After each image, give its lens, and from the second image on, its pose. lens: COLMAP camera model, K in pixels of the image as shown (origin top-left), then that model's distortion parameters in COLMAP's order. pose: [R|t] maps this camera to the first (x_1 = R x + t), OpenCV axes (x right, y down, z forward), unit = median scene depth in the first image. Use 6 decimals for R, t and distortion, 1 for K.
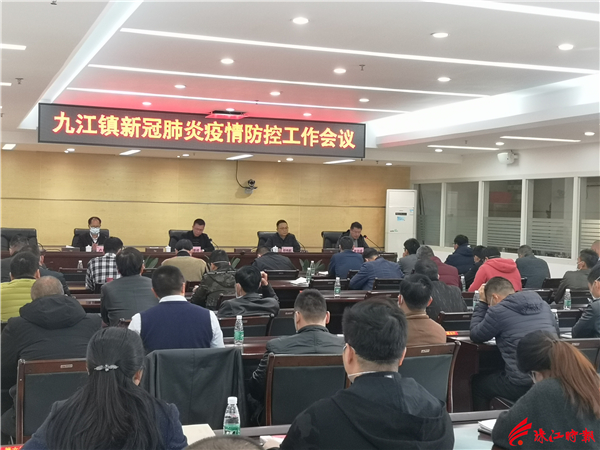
lens RADIAL K [[862.0, 0, 300.0], [0, 862.0, 225.0], [0, 0, 1]] dist [0.034184, 0.005000]
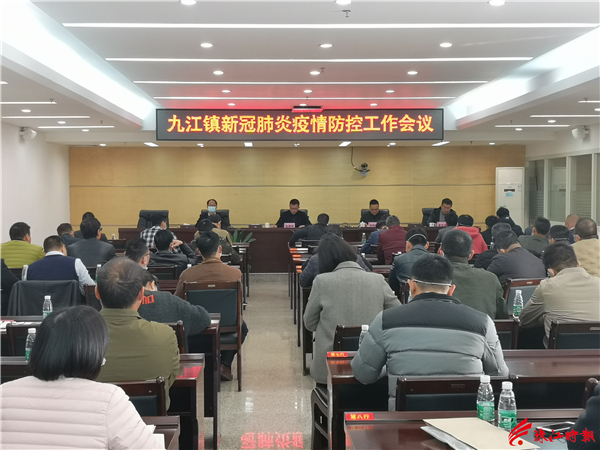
lens RADIAL K [[862.0, 0, 300.0], [0, 862.0, 225.0], [0, 0, 1]] dist [0.034184, 0.005000]
pose [[0.946394, -0.014495, -0.322689, 0.266446], [0.020381, 0.999682, 0.014871, 0.010649], [0.322371, -0.020651, 0.946388, -0.102319]]
